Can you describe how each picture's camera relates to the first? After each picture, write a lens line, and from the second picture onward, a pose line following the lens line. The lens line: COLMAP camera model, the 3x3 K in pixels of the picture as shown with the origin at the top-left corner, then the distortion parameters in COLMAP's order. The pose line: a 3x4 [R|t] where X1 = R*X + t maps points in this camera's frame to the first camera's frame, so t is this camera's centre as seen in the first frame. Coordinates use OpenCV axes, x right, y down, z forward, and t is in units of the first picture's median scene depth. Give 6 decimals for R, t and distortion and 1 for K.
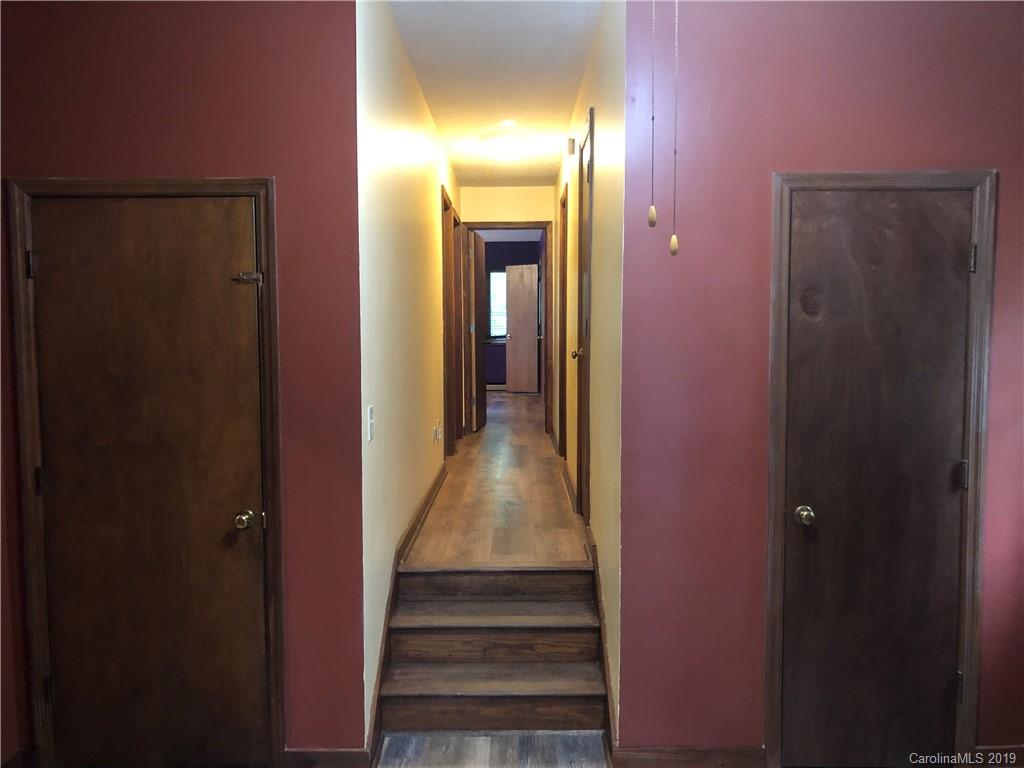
lens RADIAL K [[841.7, 0, 513.2], [0, 841.7, 384.9], [0, 0, 1]] dist [0.044794, -0.063535]
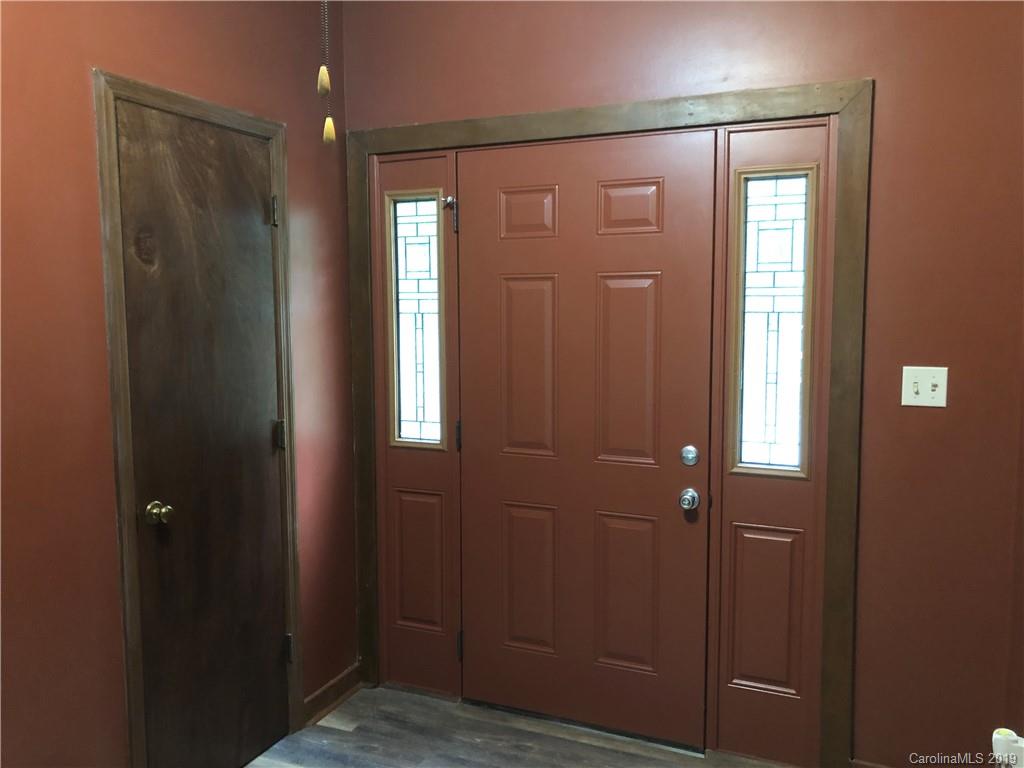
lens RADIAL K [[841.7, 0, 510.4], [0, 841.7, 382.9], [0, 0, 1]] dist [0.044794, -0.063535]
pose [[0.403995, -0.086257, 0.910685, -0.248203], [0.068918, 0.995585, 0.063725, 0.002730], [-0.912161, 0.037018, 0.408156, 0.366192]]
